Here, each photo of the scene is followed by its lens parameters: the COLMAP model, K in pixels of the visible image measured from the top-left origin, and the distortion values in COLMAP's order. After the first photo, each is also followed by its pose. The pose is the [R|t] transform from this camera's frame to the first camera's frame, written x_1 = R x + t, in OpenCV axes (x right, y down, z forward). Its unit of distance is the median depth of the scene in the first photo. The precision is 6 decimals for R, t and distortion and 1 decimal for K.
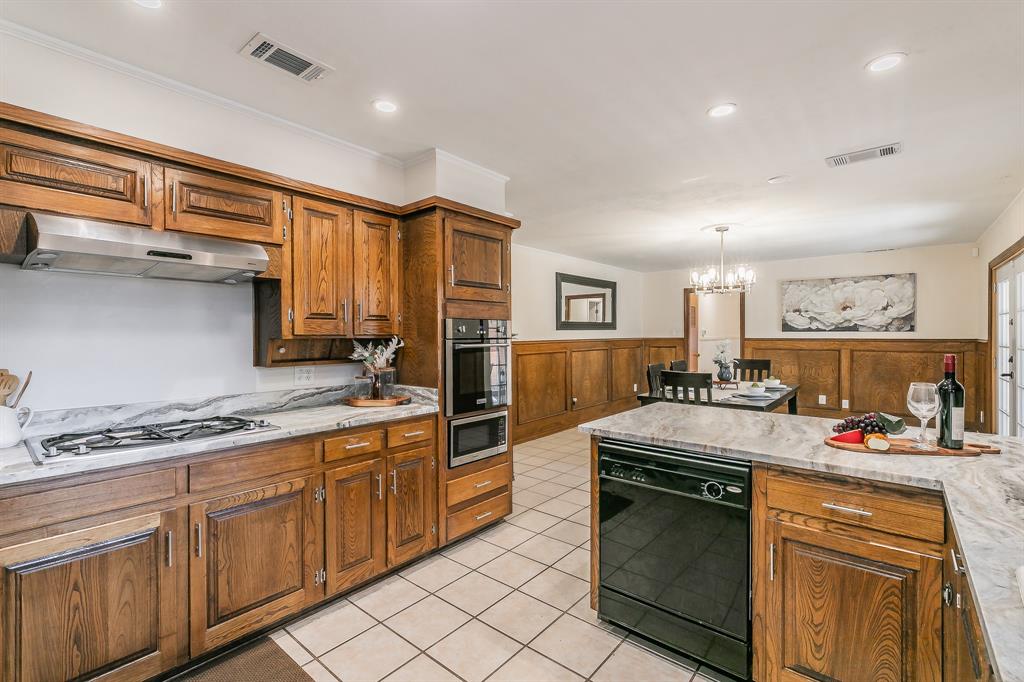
lens RADIAL K [[446.4, 0, 495.9], [0, 446.4, 338.6], [0, 0, 1]] dist [-0.004299, -0.001047]
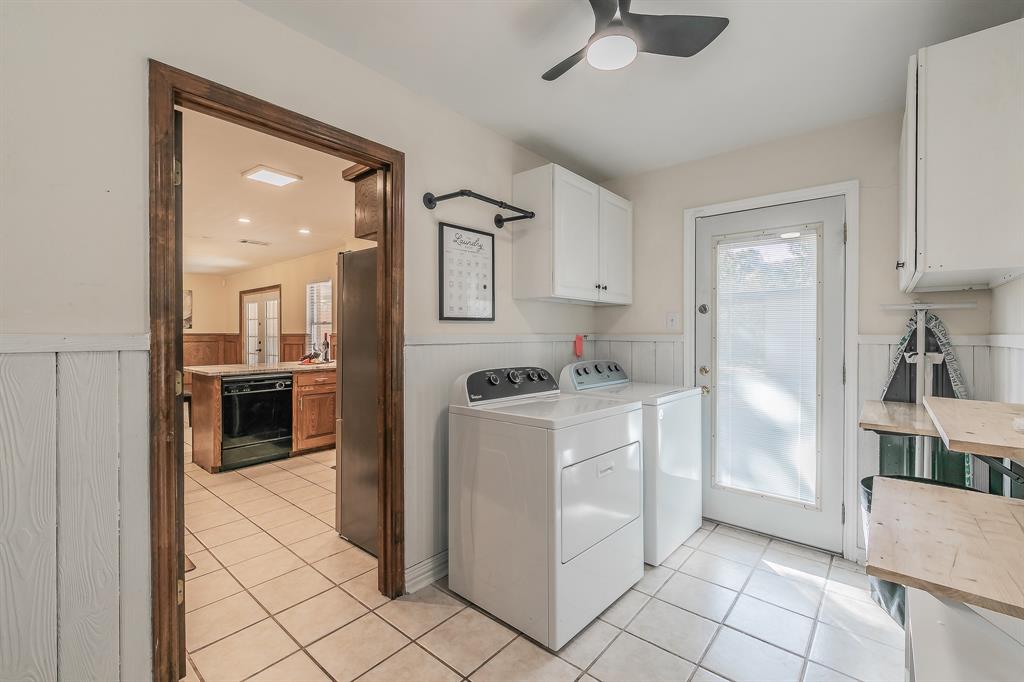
lens RADIAL K [[446.4, 0, 520.5], [0, 446.4, 337.5], [0, 0, 1]] dist [-0.004299, -0.001047]
pose [[-0.020134, -0.004712, 0.999786, -0.949121], [0.009630, 0.999942, 0.004907, 0.028451], [-0.999751, 0.009727, -0.020087, -0.153435]]
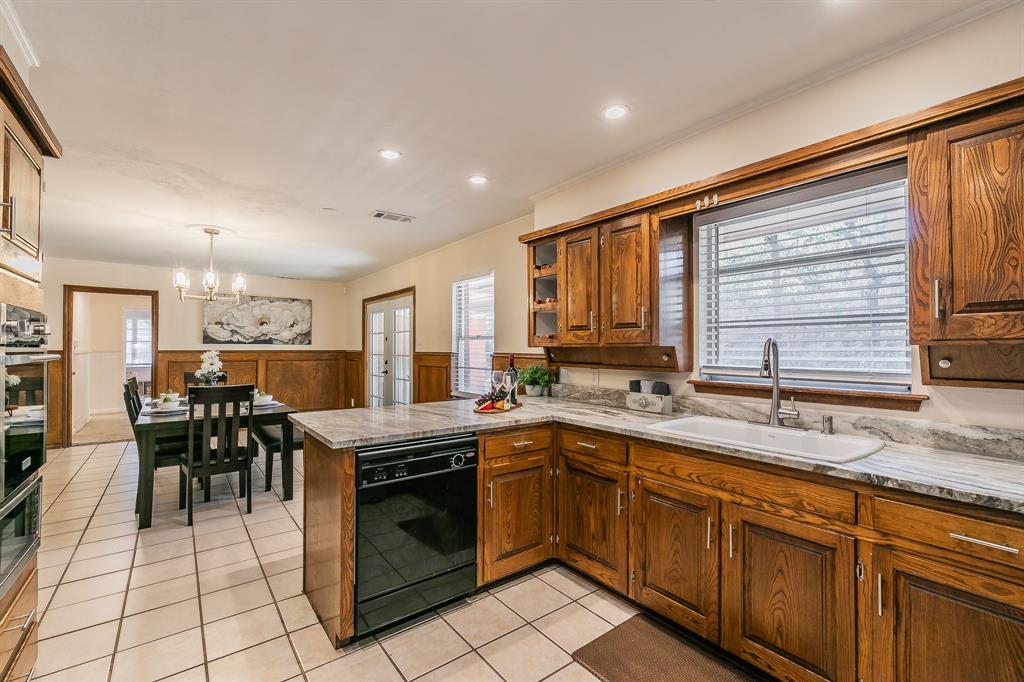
lens RADIAL K [[446.4, 0, 510.6], [0, 446.4, 344.5], [0, 0, 1]] dist [-0.004299, -0.001047]
pose [[0.199098, 0.011052, 0.979917, -0.342487], [0.008421, 0.999880, -0.012988, 0.008362], [-0.979943, 0.010838, 0.198981, 0.261429]]
